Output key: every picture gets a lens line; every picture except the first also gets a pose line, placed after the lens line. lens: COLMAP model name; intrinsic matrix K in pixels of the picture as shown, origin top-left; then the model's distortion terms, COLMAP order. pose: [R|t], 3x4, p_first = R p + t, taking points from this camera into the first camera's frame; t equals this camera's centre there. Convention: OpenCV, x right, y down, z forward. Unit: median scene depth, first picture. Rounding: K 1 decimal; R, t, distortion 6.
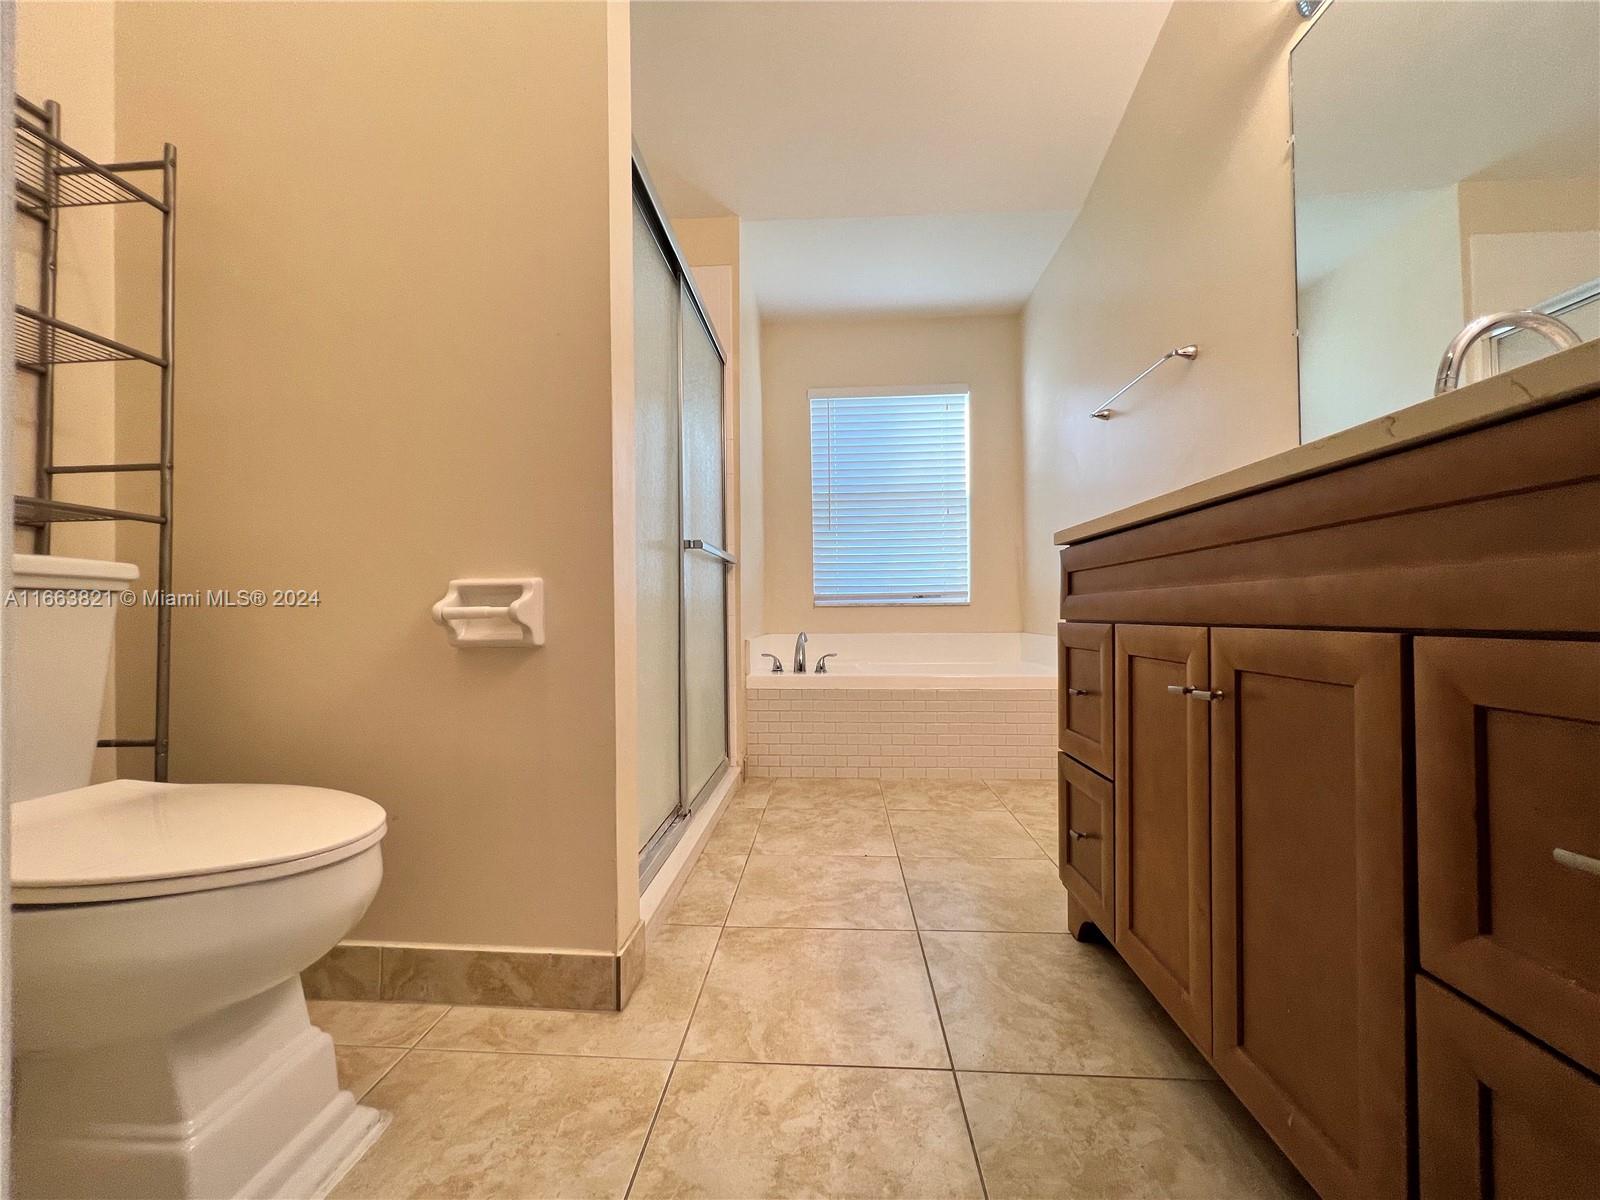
lens RADIAL K [[639.5, 0, 798.7], [0, 639.5, 602.8], [0, 0, 1]] dist [-0.002352, 0.001372]
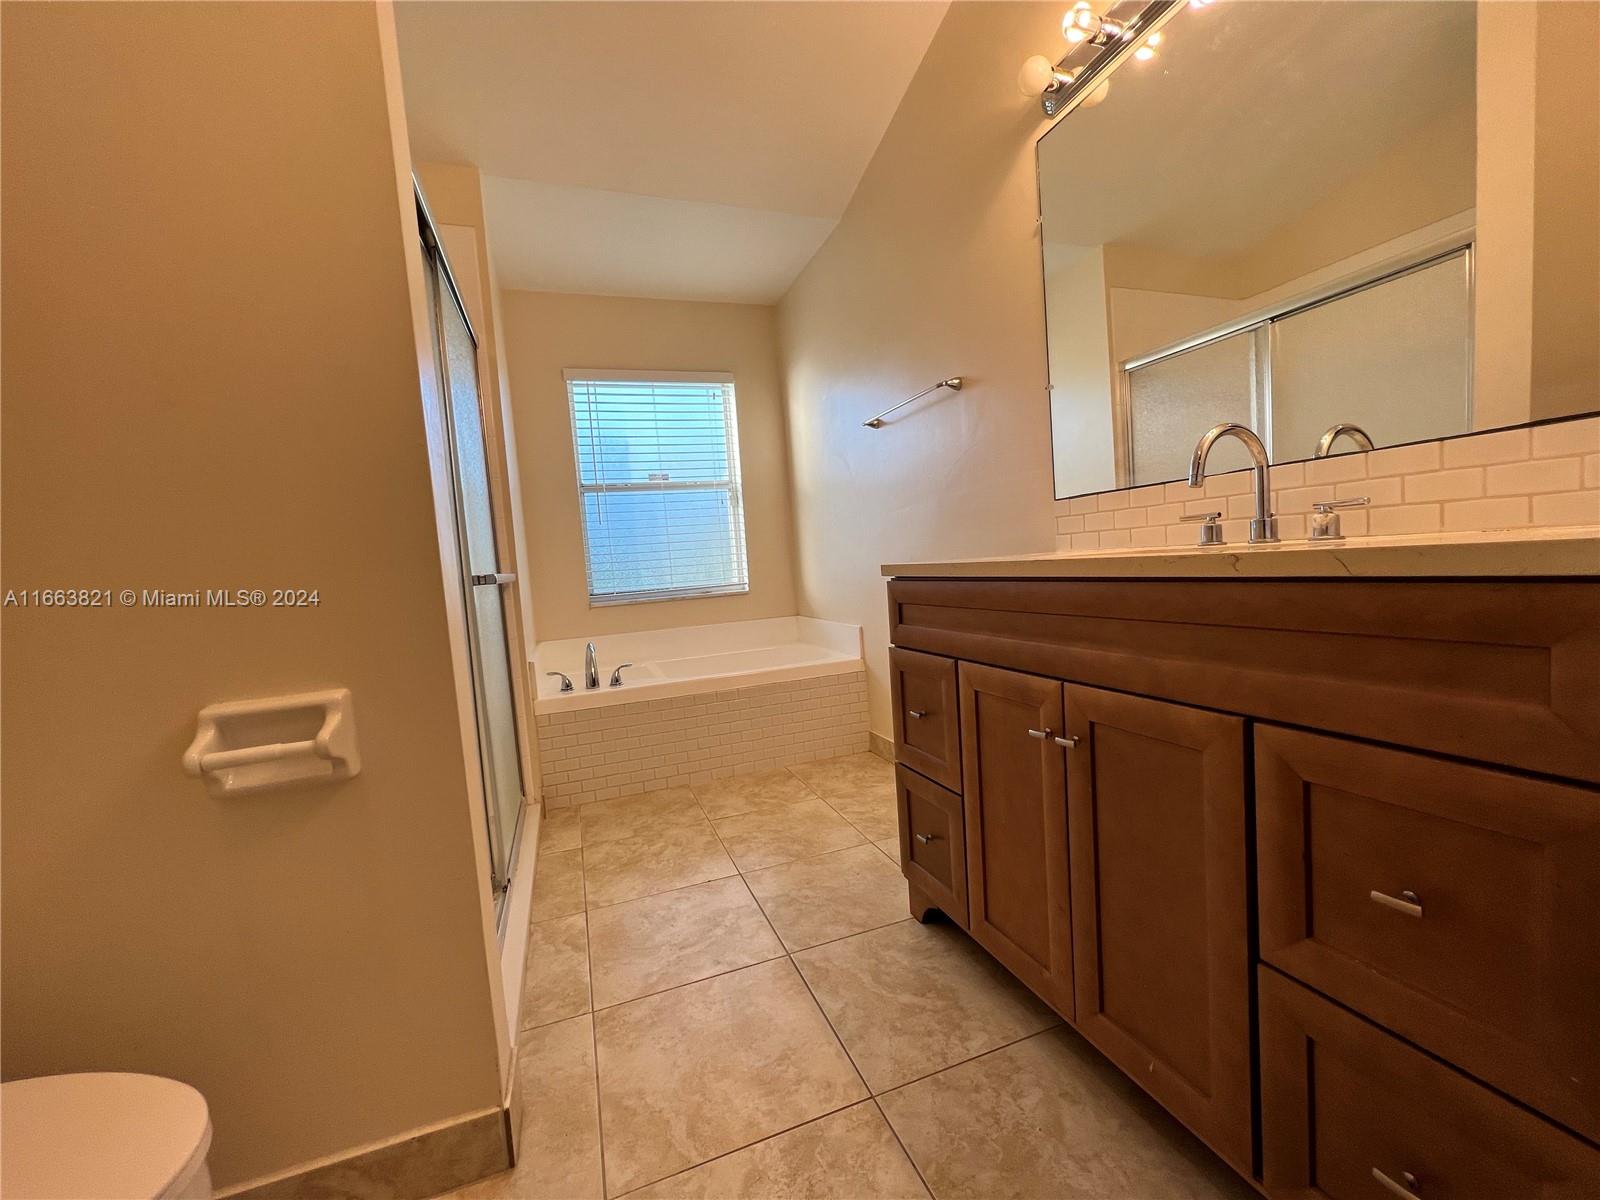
lens RADIAL K [[639.5, 0, 798.7], [0, 639.5, 603.3], [0, 0, 1]] dist [-0.002352, 0.001372]
pose [[0.915514, -0.084847, 0.393237, -0.201983], [0.059196, 0.995278, 0.076929, -0.173383], [-0.397907, -0.047152, 0.916213, 0.080425]]
